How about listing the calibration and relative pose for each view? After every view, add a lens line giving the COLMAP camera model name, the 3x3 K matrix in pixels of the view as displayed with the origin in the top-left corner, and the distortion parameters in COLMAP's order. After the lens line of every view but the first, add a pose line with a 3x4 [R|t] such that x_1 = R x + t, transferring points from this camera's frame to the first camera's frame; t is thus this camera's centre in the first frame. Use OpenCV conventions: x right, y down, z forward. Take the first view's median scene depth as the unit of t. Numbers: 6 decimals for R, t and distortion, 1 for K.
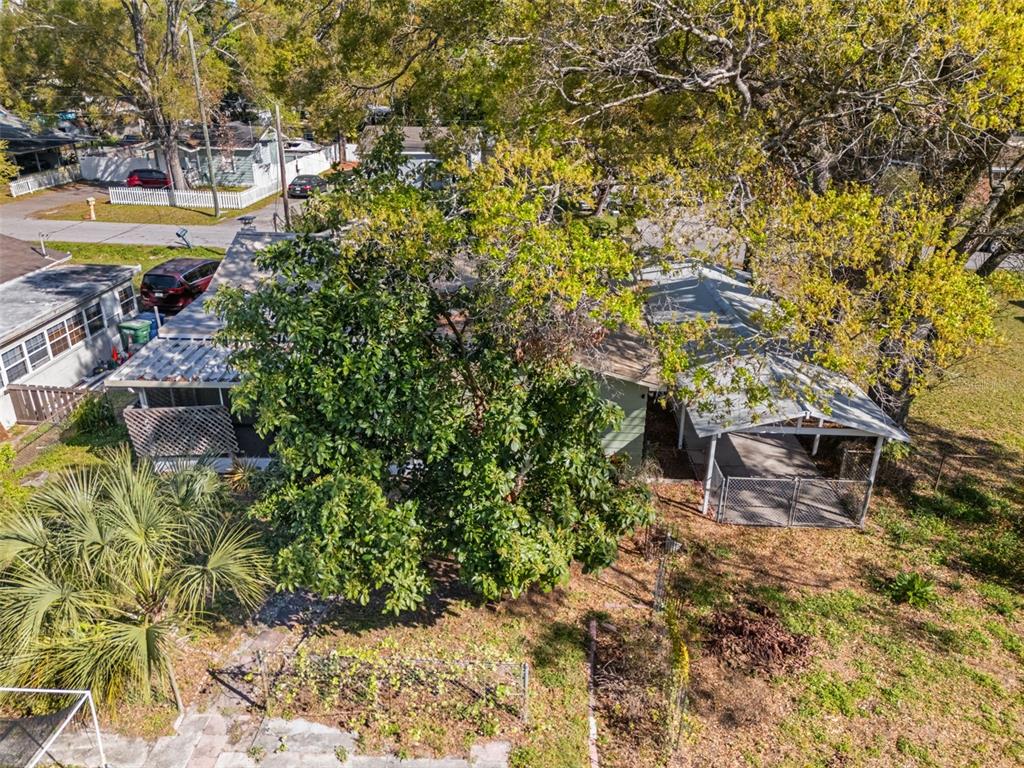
lens RADIAL K [[767.7, 0, 512.0], [0, 767.7, 384.0], [0, 0, 1]] dist [0.023541, -0.008152]
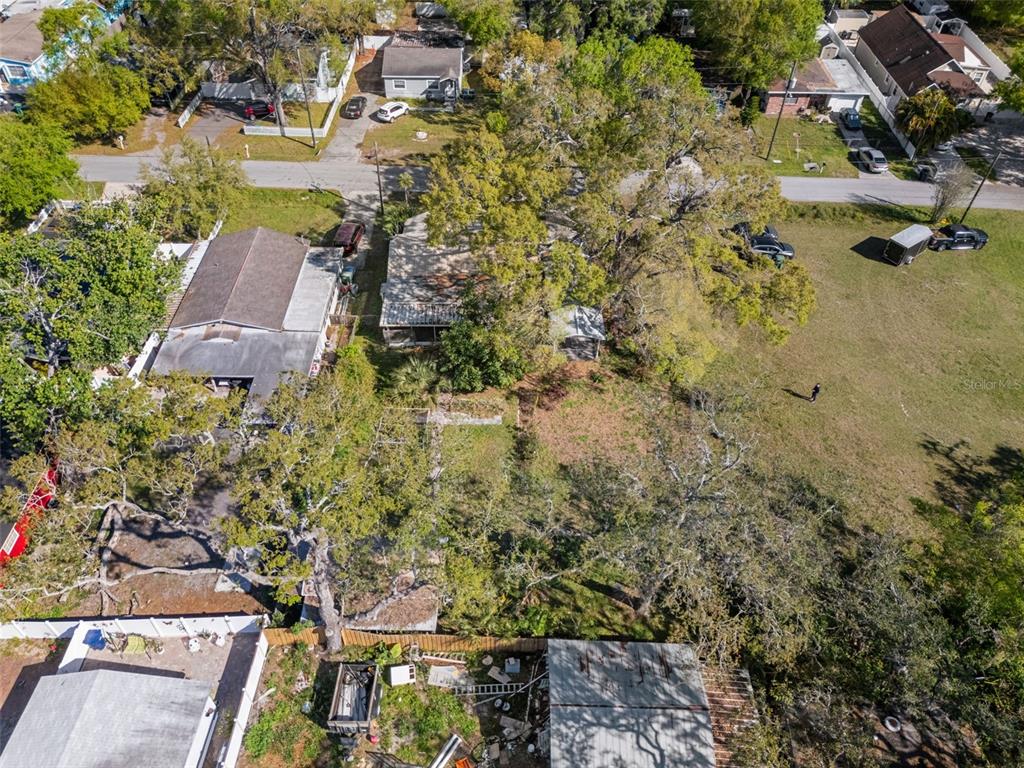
lens RADIAL K [[722.3, 0, 514.6], [0, 722.3, 425.8], [0, 0, 1]] dist [0.030676, -0.003240]
pose [[0.998571, -0.031235, 0.043374, -0.105625], [0.010190, 0.907845, 0.419181, -1.191074], [-0.052470, -0.418140, 0.906866, -2.719784]]
